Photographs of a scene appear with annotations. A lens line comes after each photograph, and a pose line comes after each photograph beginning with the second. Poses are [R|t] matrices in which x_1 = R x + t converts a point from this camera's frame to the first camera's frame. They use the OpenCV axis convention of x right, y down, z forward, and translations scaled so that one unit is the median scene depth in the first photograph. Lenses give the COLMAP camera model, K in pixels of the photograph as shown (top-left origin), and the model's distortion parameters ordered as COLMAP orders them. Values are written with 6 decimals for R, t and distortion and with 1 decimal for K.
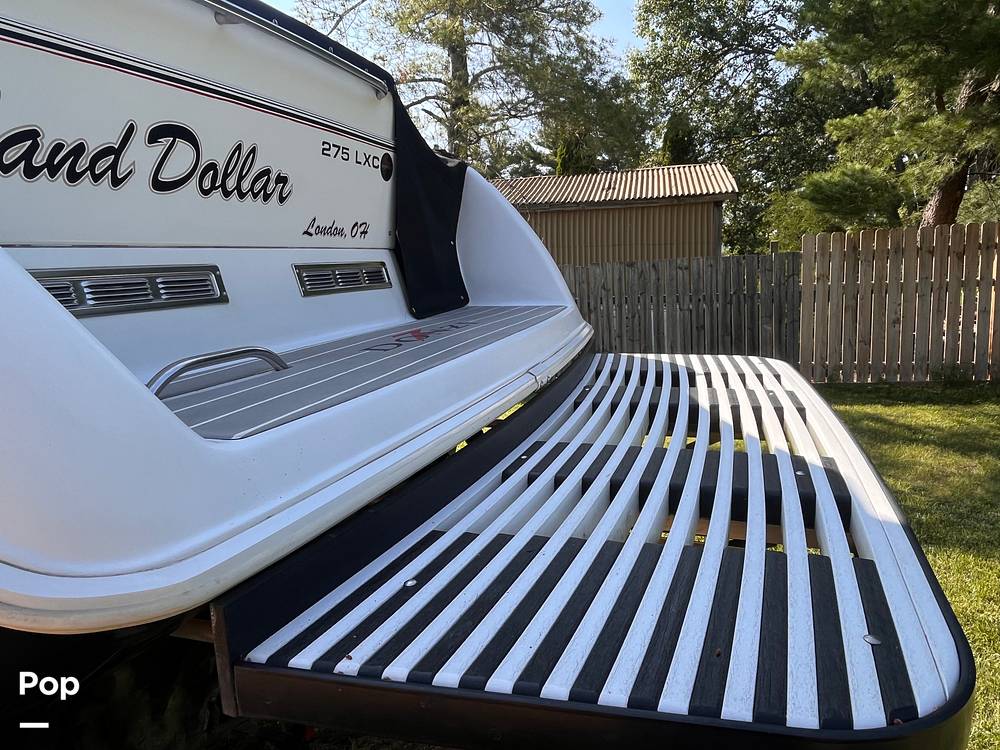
lens RADIAL K [[653.3, 0, 500.0], [0, 653.3, 375.0], [0, 0, 1]] dist [-0.007864, -0.003849]
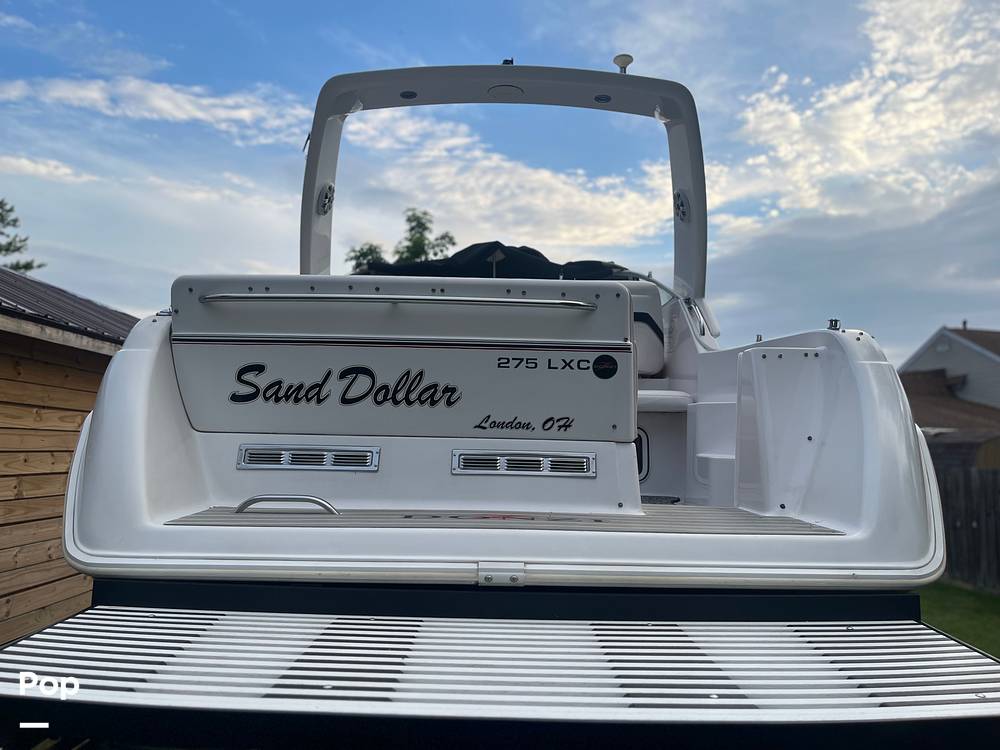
lens RADIAL K [[757.3, 0, 500.0], [0, 757.3, 375.0], [0, 0, 1]] dist [0.045495, -0.119768]
pose [[0.326881, -0.040455, -0.944199, 1.378920], [-0.195431, 0.974595, -0.109416, -0.191497], [0.924638, 0.220291, 0.310670, 0.646548]]
